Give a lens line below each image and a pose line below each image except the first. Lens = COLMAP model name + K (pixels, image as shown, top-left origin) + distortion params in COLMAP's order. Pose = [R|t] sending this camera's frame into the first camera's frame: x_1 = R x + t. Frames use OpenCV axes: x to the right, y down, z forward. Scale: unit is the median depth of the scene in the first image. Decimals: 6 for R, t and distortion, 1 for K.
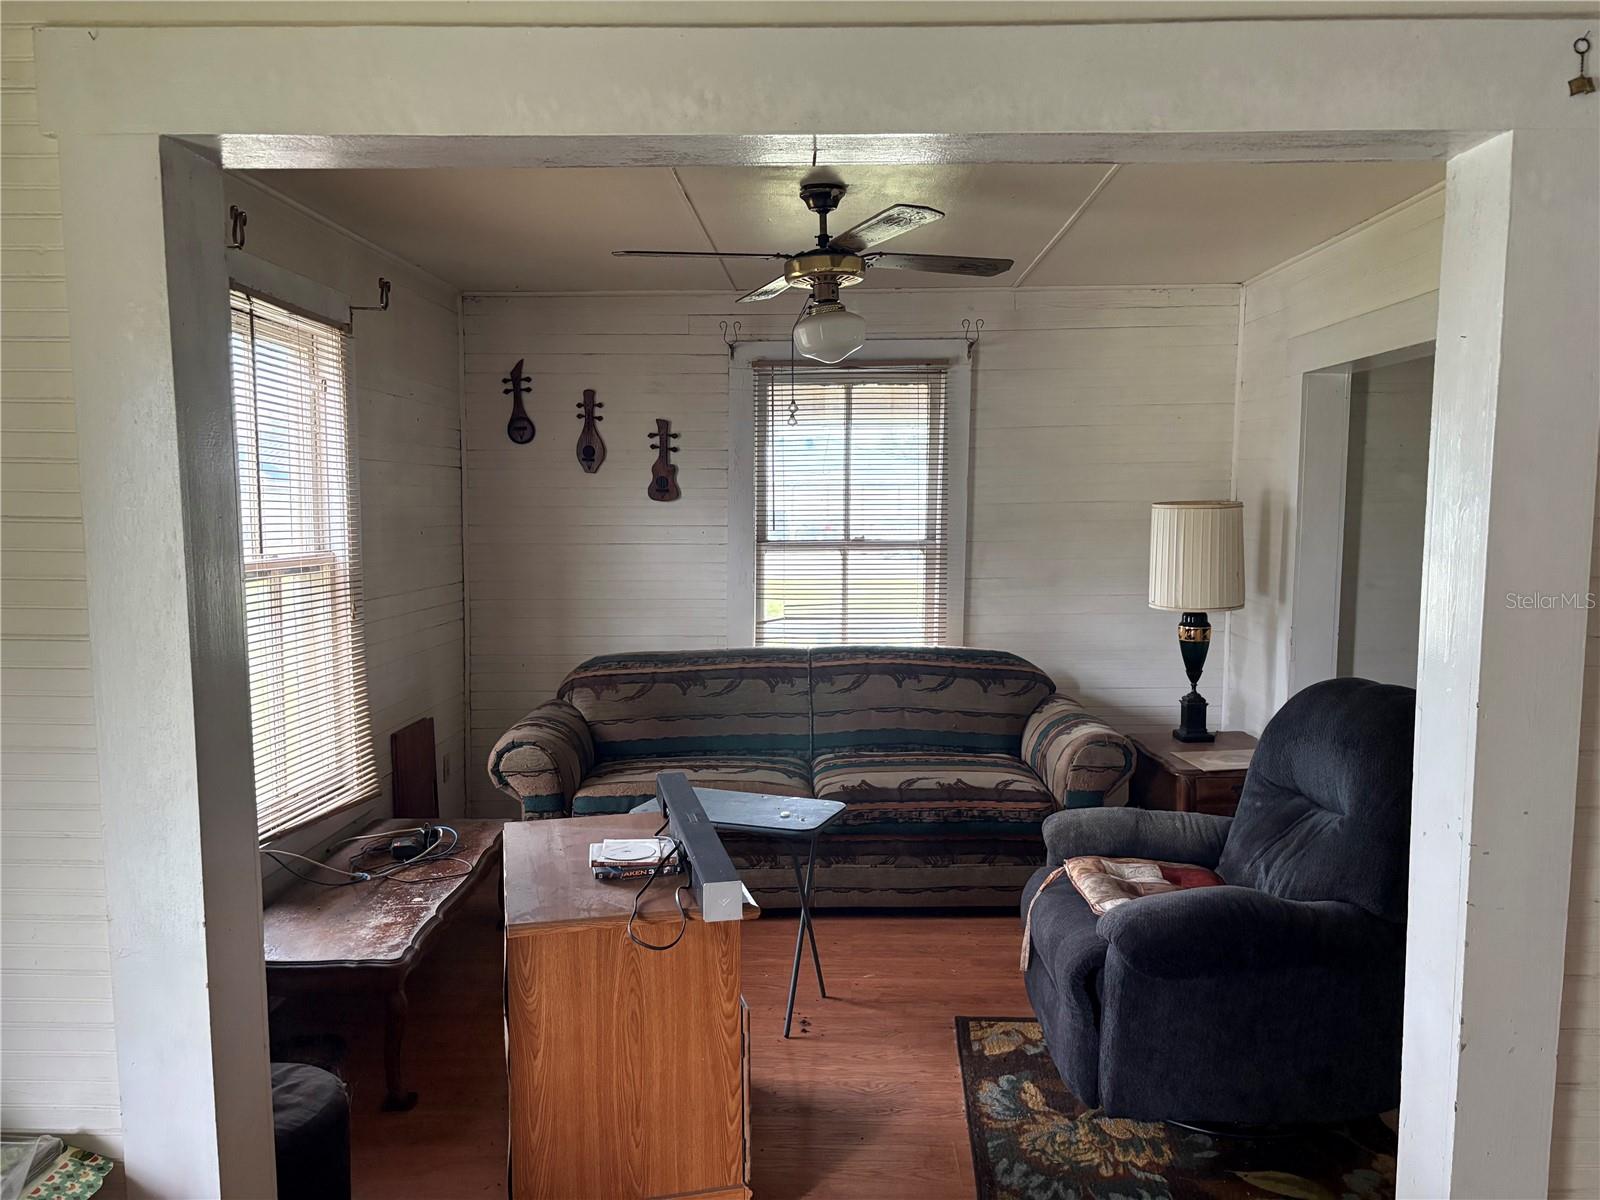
lens RADIAL K [[1205.7, 0, 815.2], [0, 1205.7, 600.6], [0, 0, 1]] dist [0.043756, -0.051666]
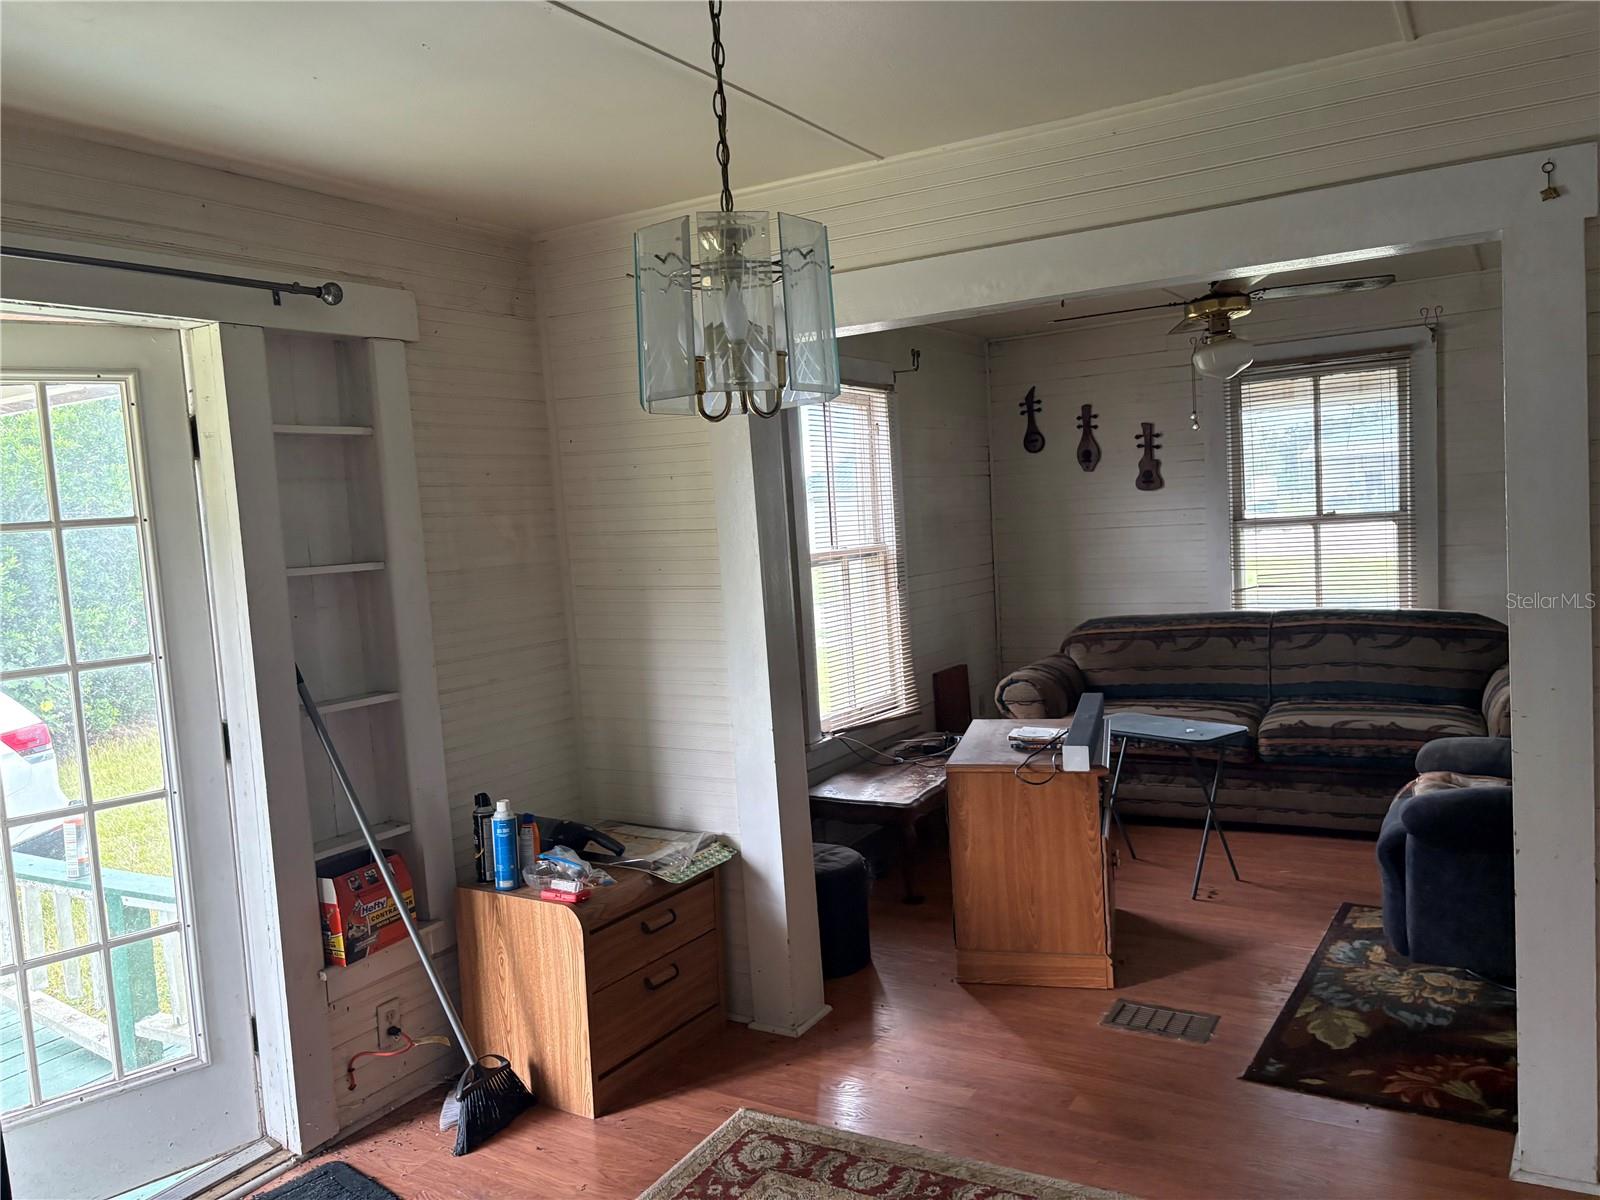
lens RADIAL K [[1205.7, 0, 797.4], [0, 1205.7, 595.4], [0, 0, 1]] dist [0.043756, -0.051666]
pose [[0.867658, -0.015340, -0.496926, 0.211853], [0.018144, 0.999835, 0.000817, 0.018397], [0.496831, -0.009725, 0.867793, -0.281963]]
